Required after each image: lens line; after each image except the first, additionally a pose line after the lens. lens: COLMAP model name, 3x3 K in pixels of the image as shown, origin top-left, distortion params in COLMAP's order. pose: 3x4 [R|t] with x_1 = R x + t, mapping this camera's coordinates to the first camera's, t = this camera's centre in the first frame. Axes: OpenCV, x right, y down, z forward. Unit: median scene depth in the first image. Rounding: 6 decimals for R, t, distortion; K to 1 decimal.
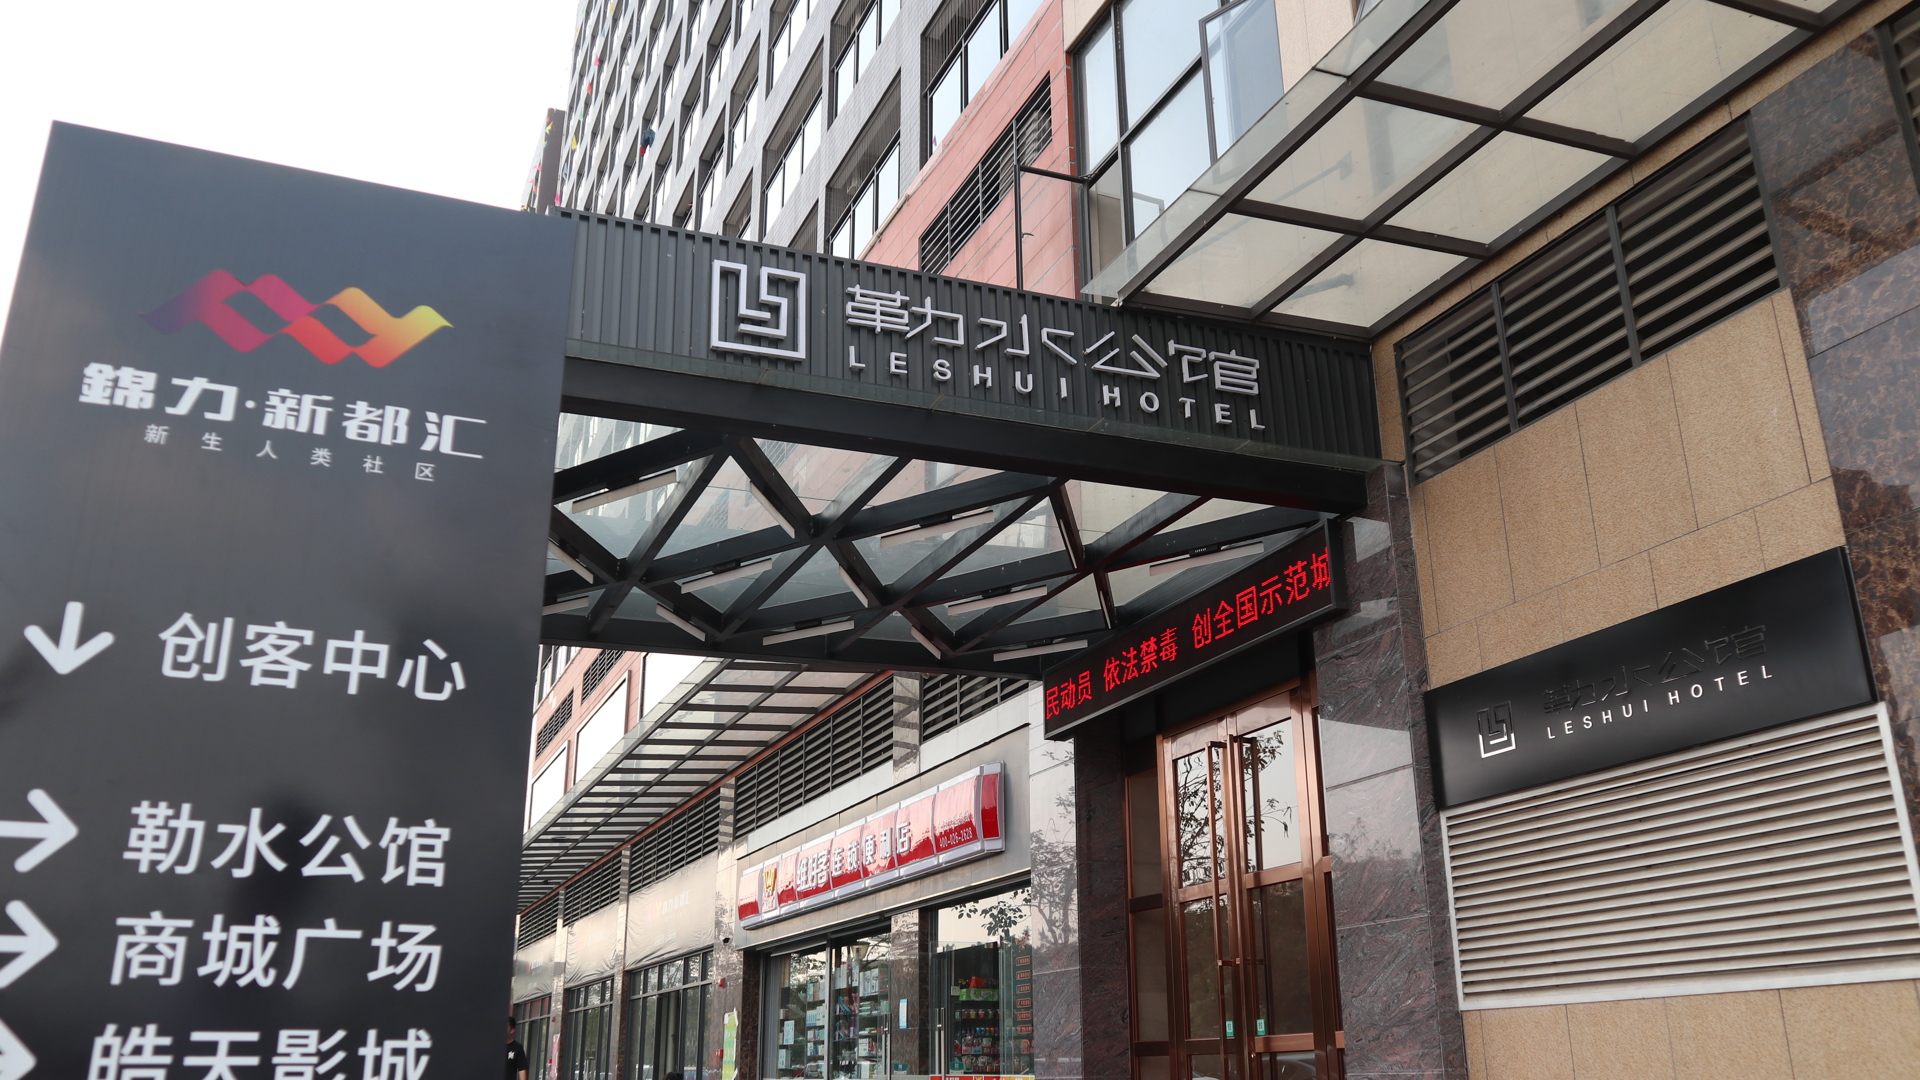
lens RADIAL K [[1532.5, 0, 979.9], [0, 1532.5, 539.6], [0, 0, 1]] dist [-0.109527, 0.110461]
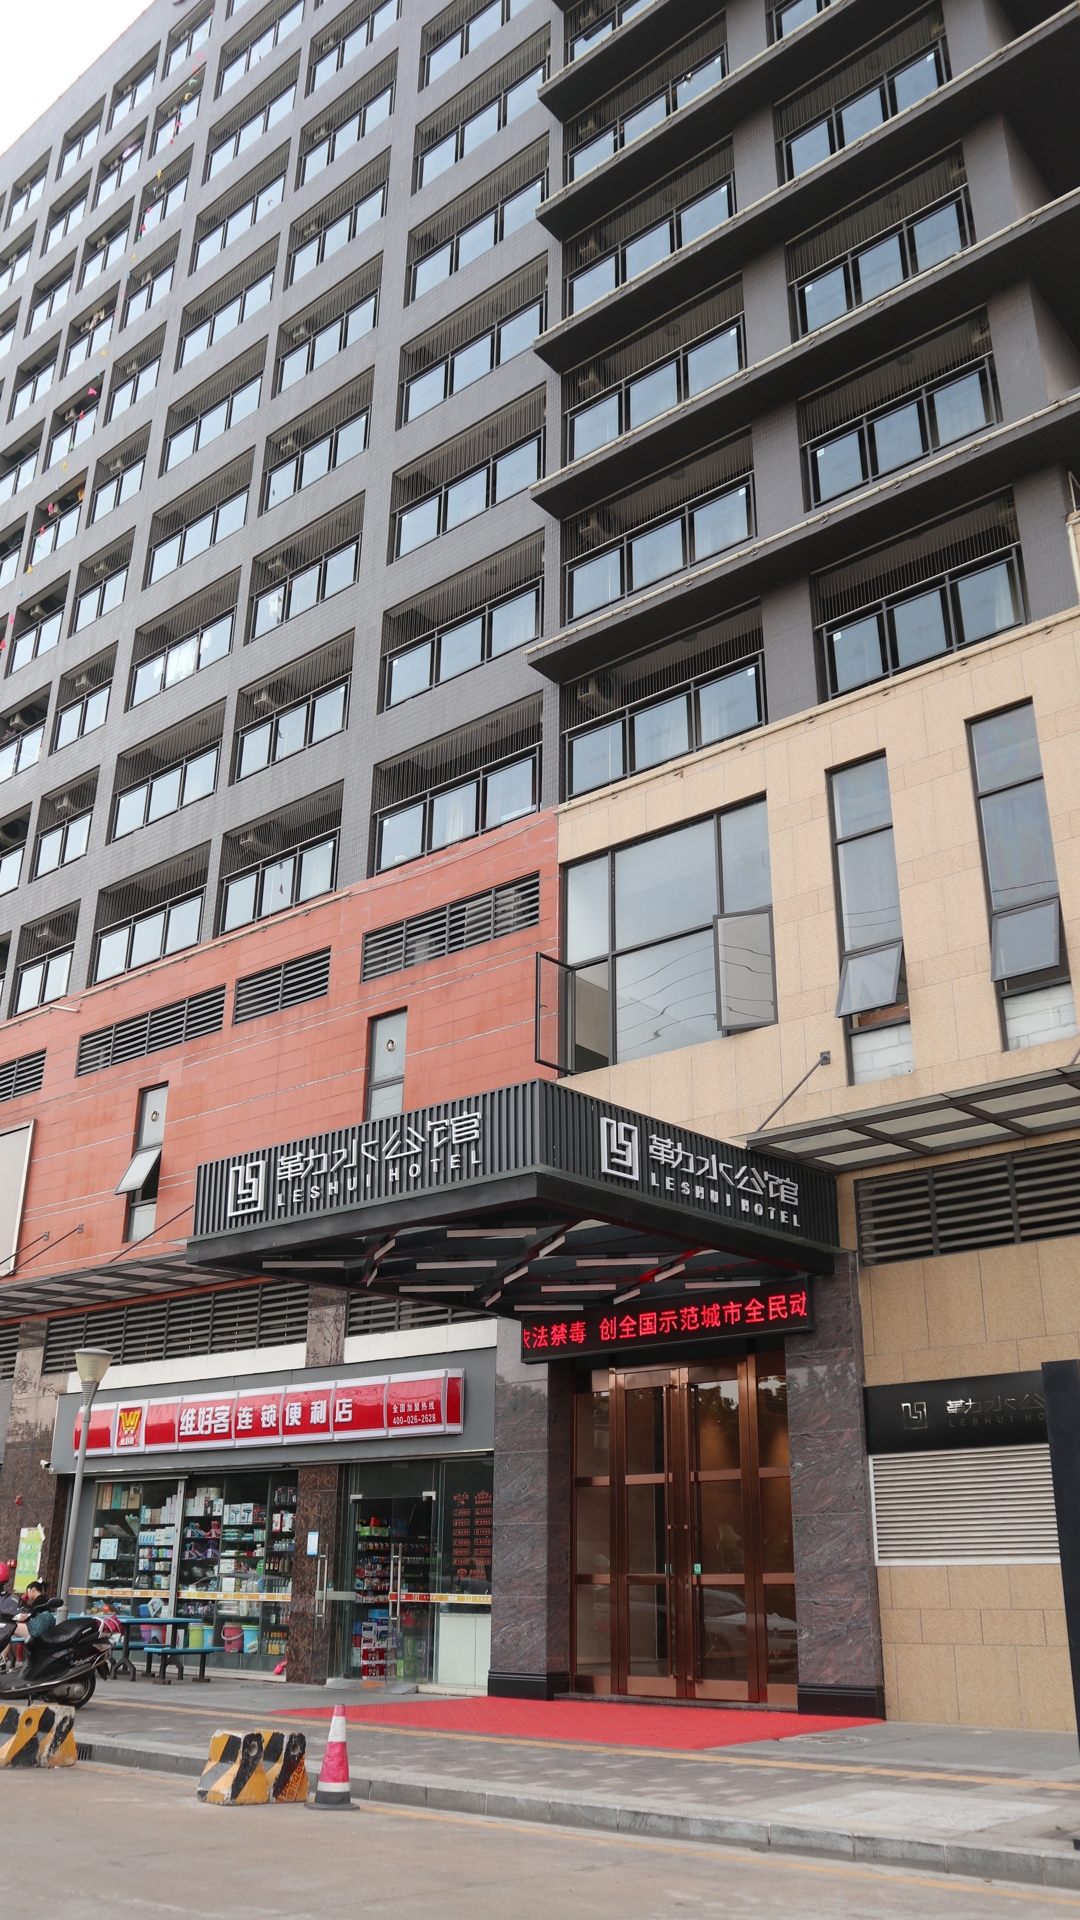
lens RADIAL K [[1532.5, 0, 540.0], [0, 1532.5, 960.0], [0, 0, 1]] dist [-0.109527, 0.110461]
pose [[0.893622, 0.188024, 0.407538, -0.909818], [-0.165037, 0.982061, -0.091209, -0.176202], [-0.417377, 0.014247, 0.908622, -0.502447]]
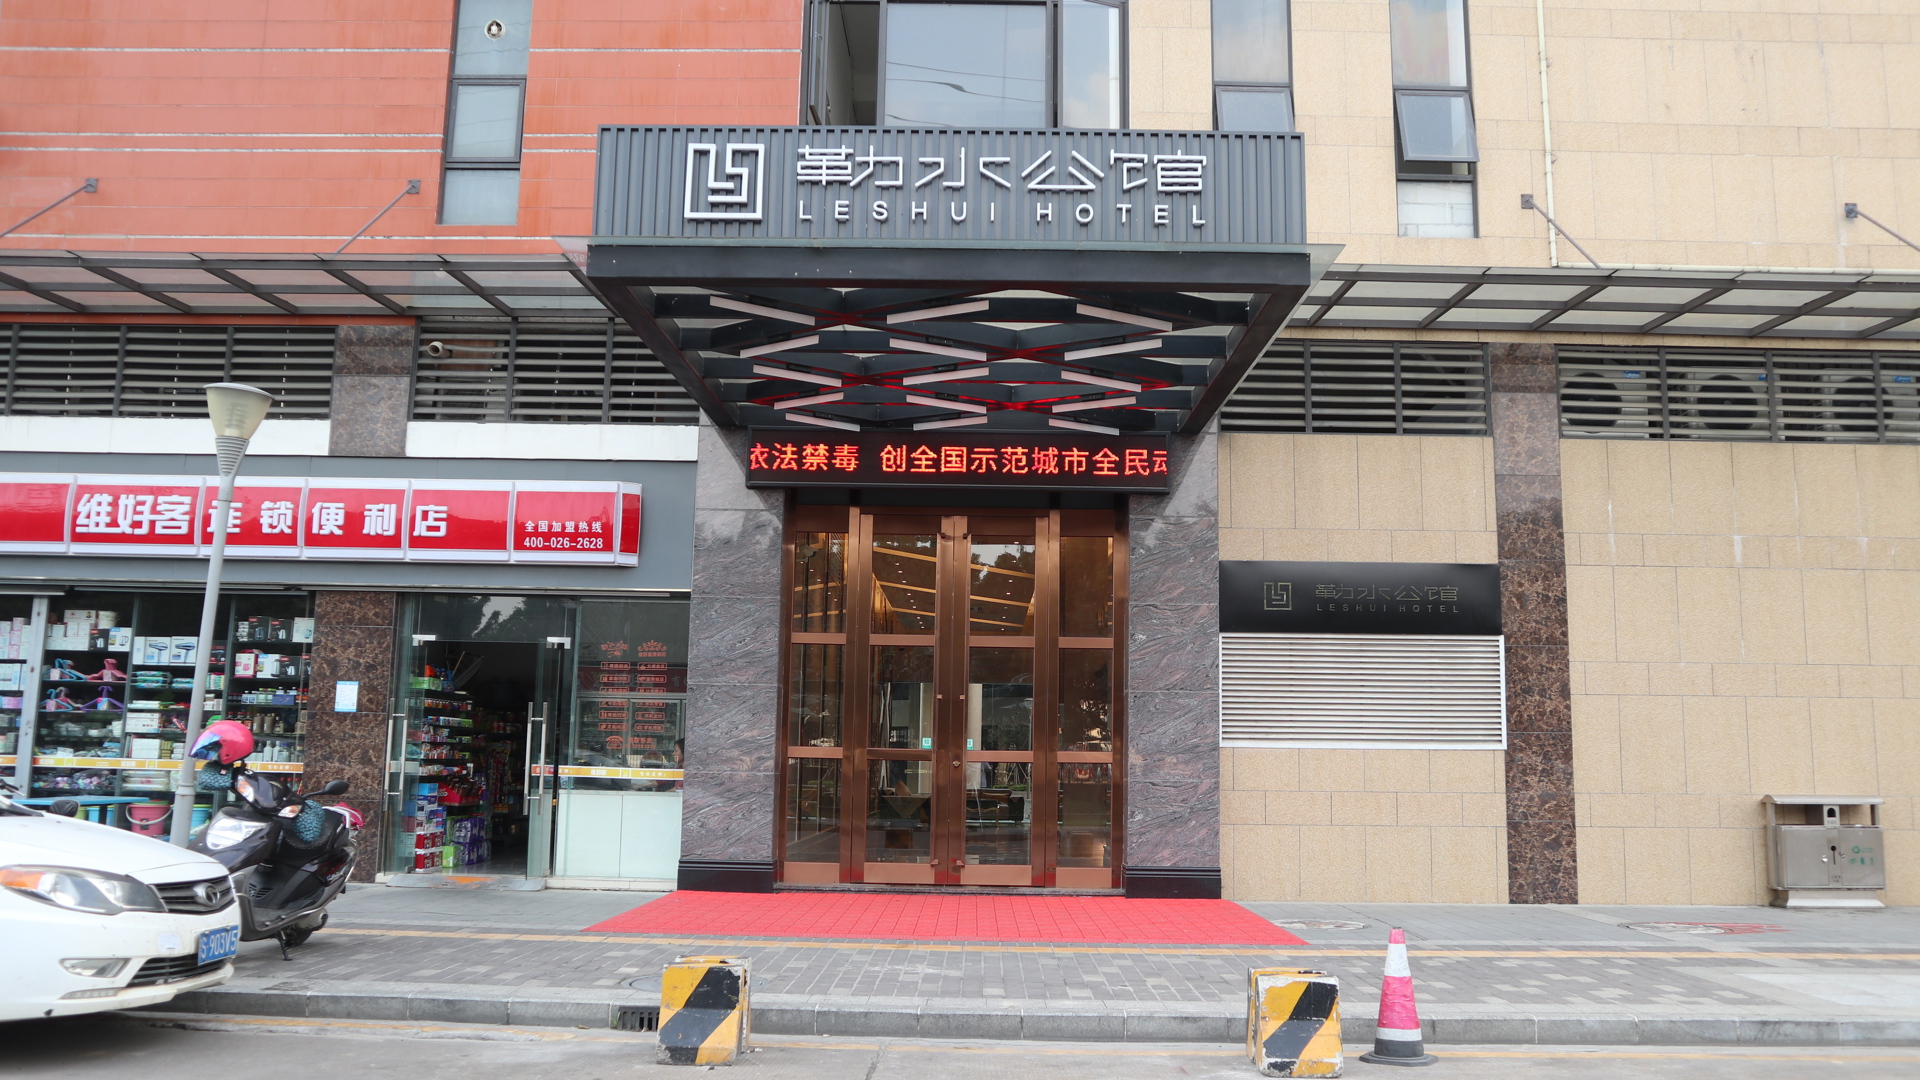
lens RADIAL K [[1532.5, 0, 979.9], [0, 1532.5, 539.6], [0, 0, 1]] dist [-0.109527, 0.110461]
pose [[0.402447, 0.149879, 0.903091, -1.362102], [-0.324339, 0.945859, -0.012440, 0.189464], [-0.856061, -0.287901, 0.429270, 0.525819]]
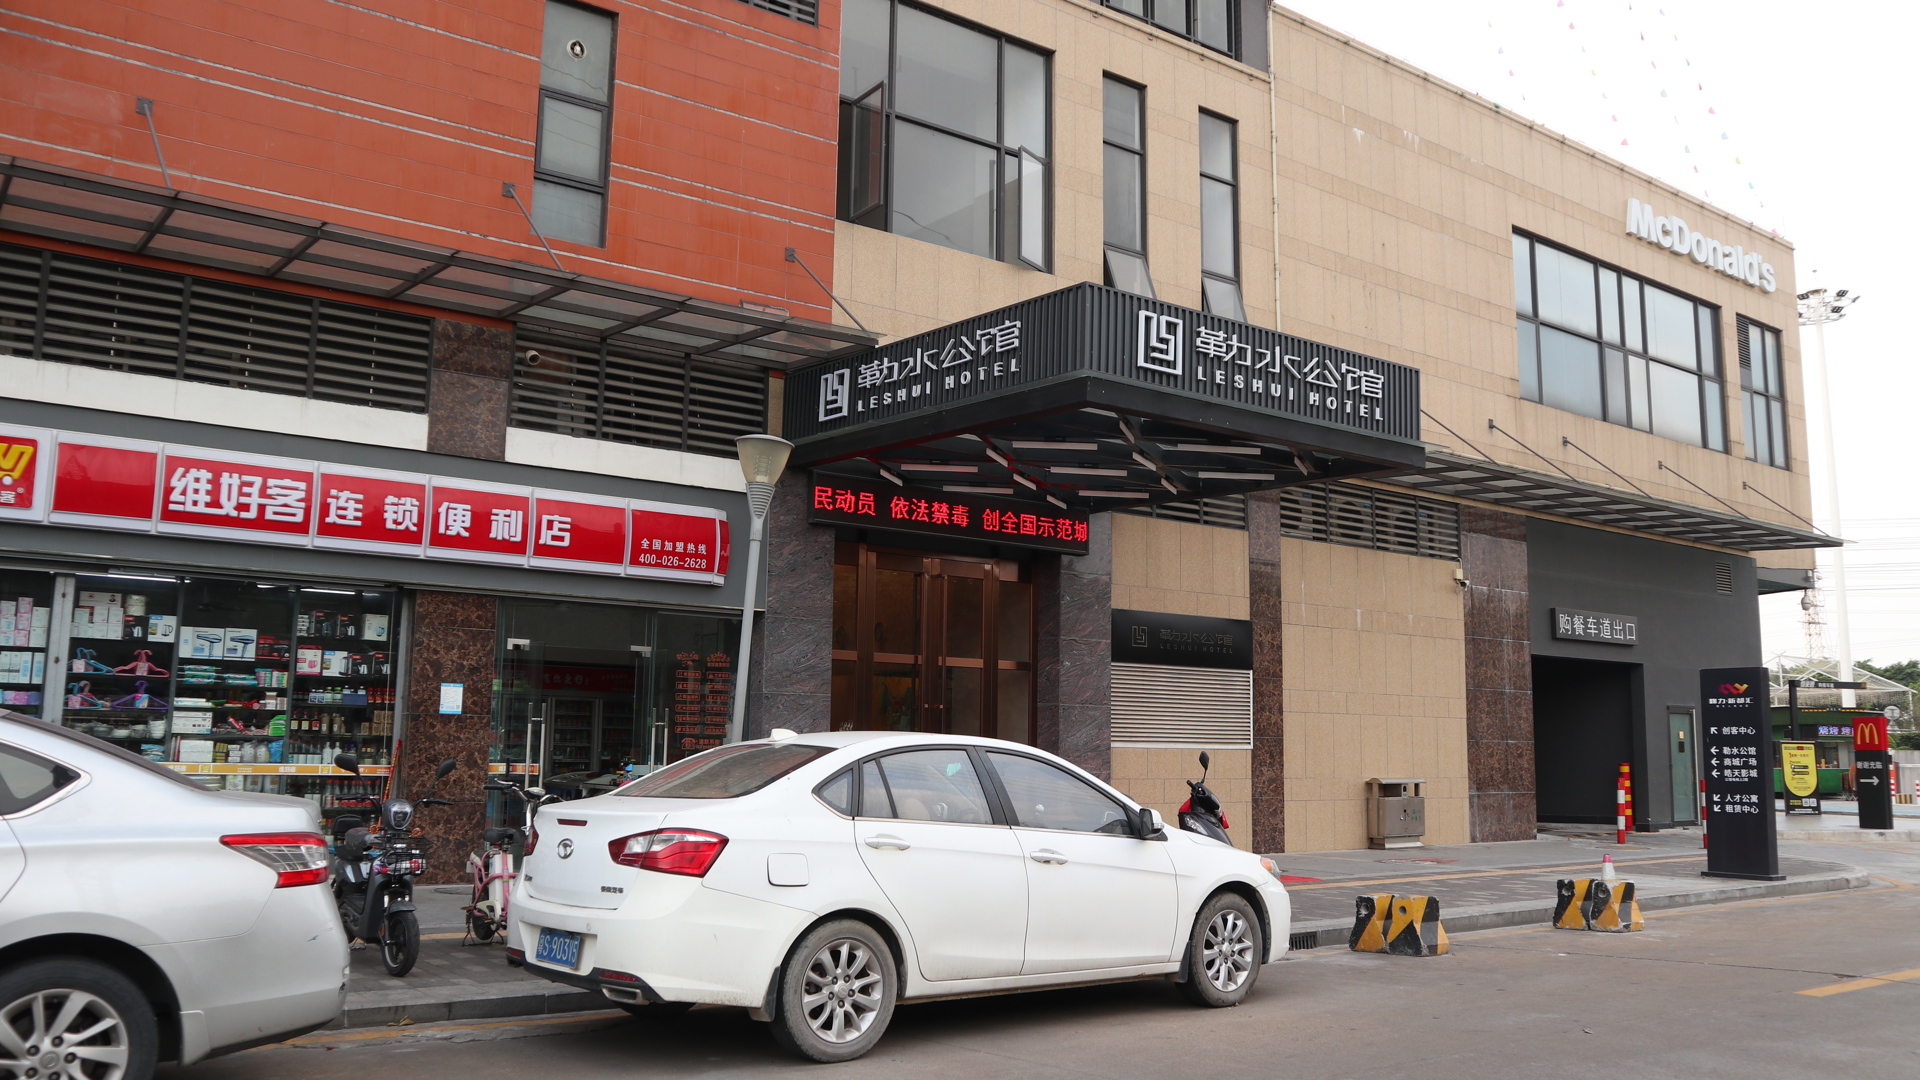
lens RADIAL K [[1500.7, 0, 960.7], [0, 1500.7, 566.3], [0, 0, 1]] dist [-0.123752, 0.131208]
pose [[-0.222084, 0.128634, 0.966505, -1.836827], [-0.336231, 0.920352, -0.199751, 0.569593], [-0.915220, -0.369330, -0.161145, 1.613559]]
